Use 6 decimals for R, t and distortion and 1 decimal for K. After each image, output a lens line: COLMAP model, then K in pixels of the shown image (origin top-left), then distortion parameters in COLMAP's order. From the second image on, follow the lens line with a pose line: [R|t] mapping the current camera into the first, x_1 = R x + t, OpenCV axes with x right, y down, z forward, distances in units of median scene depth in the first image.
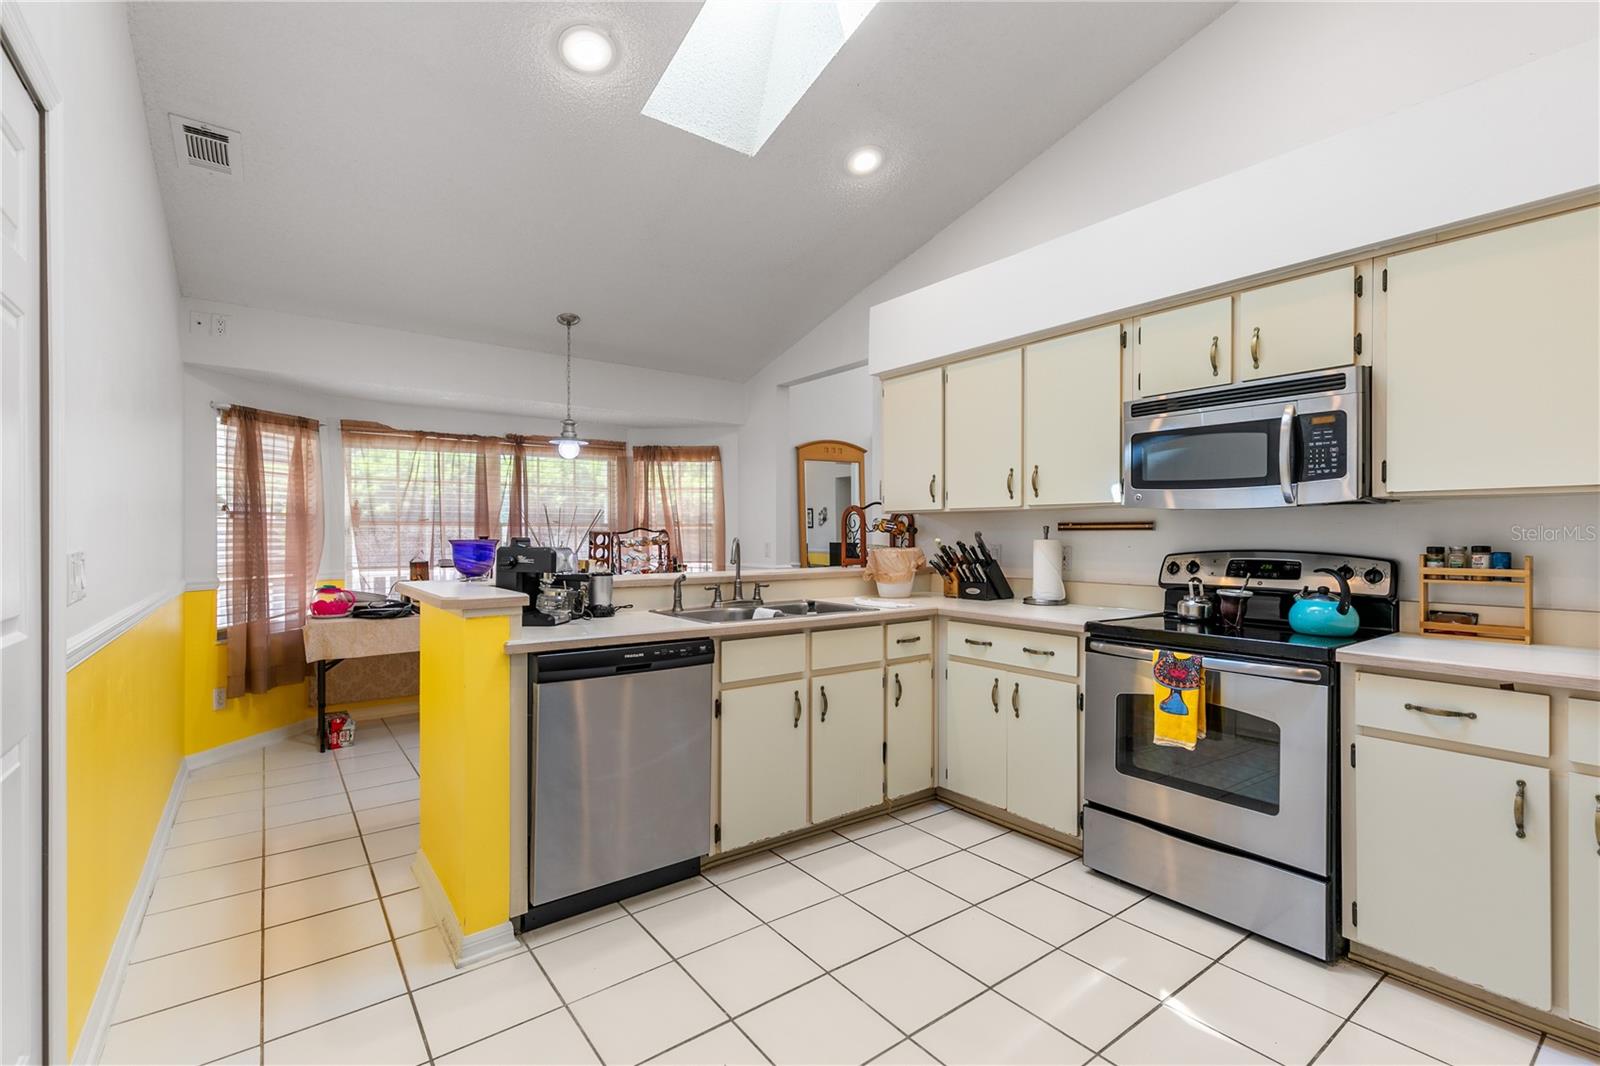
lens RADIAL K [[720.9, 0, 805.6], [0, 720.9, 536.6], [0, 0, 1]] dist [0.002977, -0.000402]
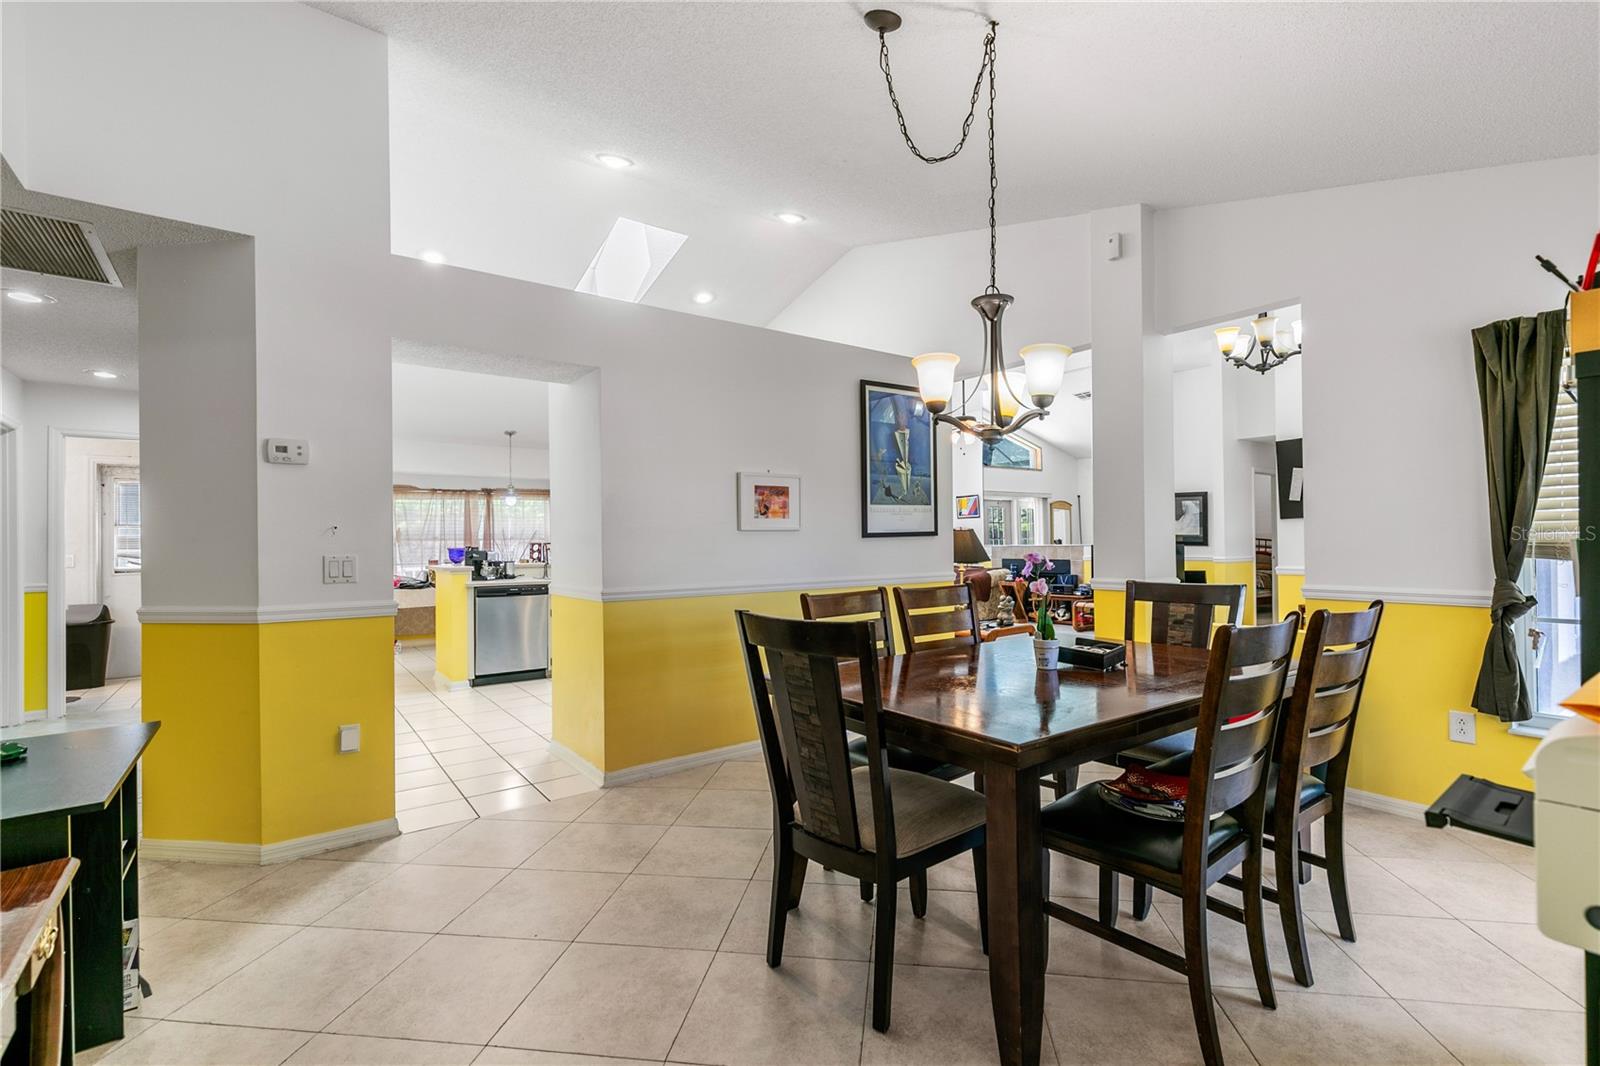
lens RADIAL K [[720.9, 0, 798.2], [0, 720.9, 538.7], [0, 0, 1]] dist [0.002977, -0.000402]
pose [[0.999837, -0.010550, -0.014634, 0.405357], [0.010477, 0.999932, -0.005083, -0.001514], [0.014687, 0.004929, 0.999880, -0.792687]]
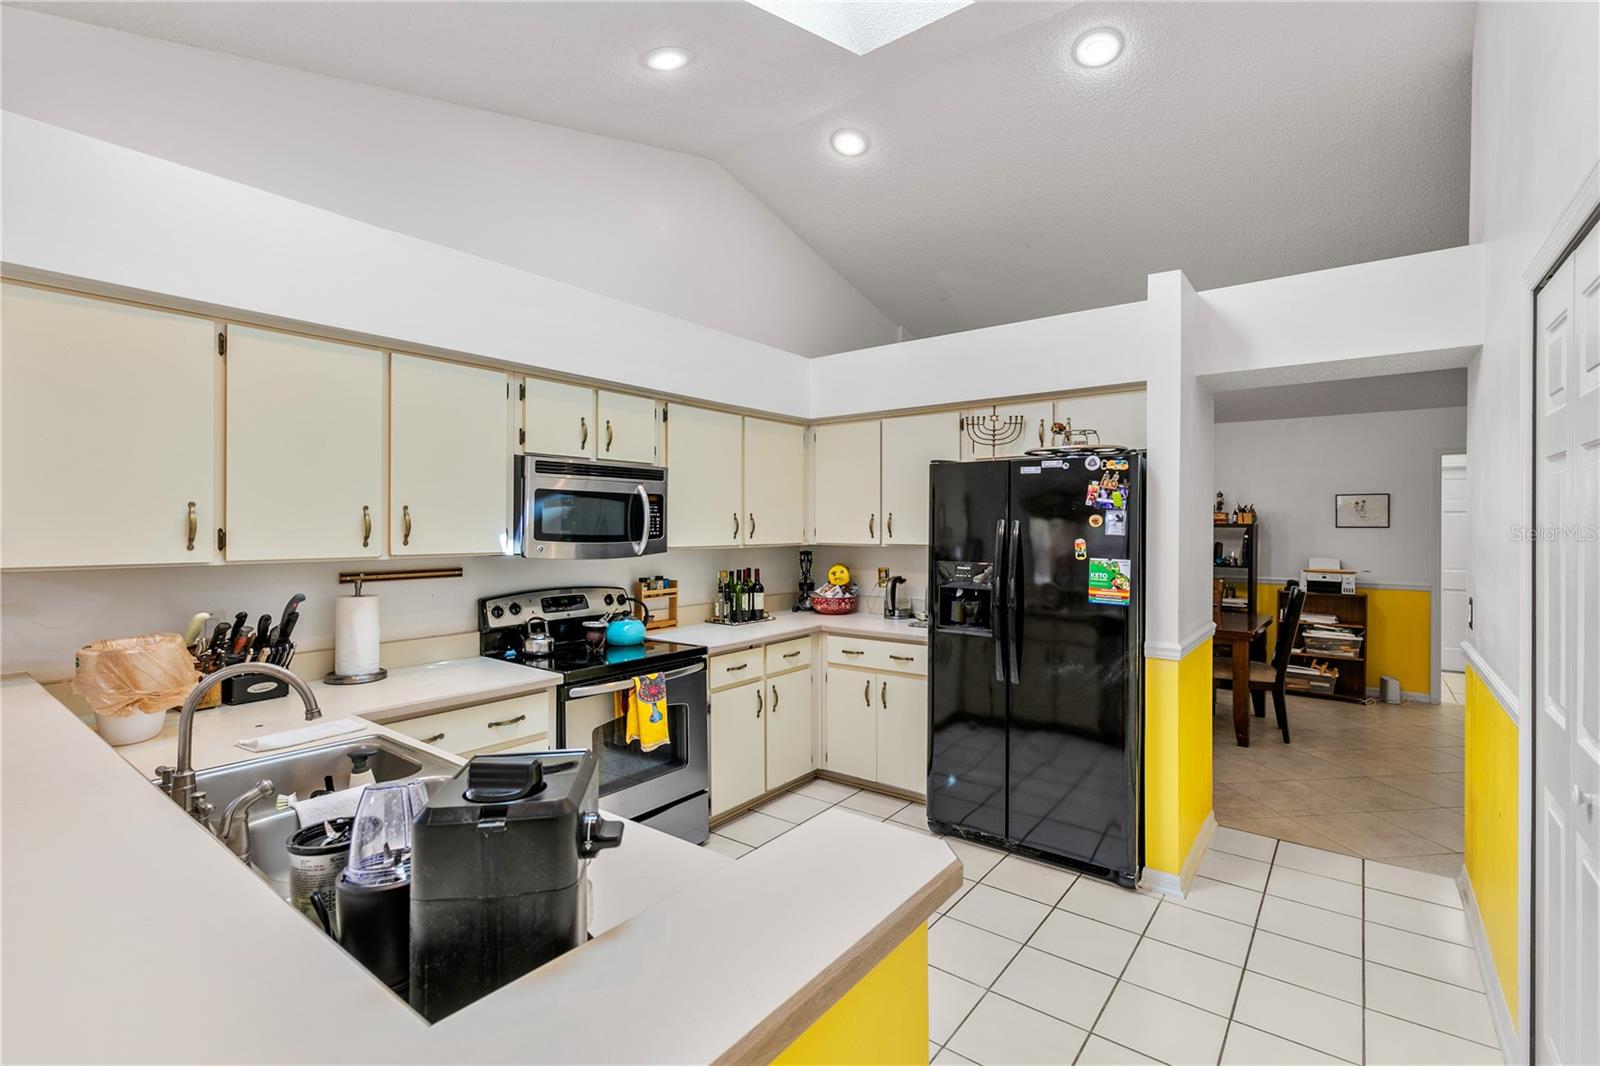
lens RADIAL K [[720.9, 0, 802.7], [0, 720.9, 528.7], [0, 0, 1]] dist [0.002977, -0.000402]
pose [[-0.268479, -0.008581, 0.963247, -0.757884], [-0.001935, 0.999963, 0.008369, -0.106278], [-0.963284, 0.000383, -0.268485, 1.036292]]
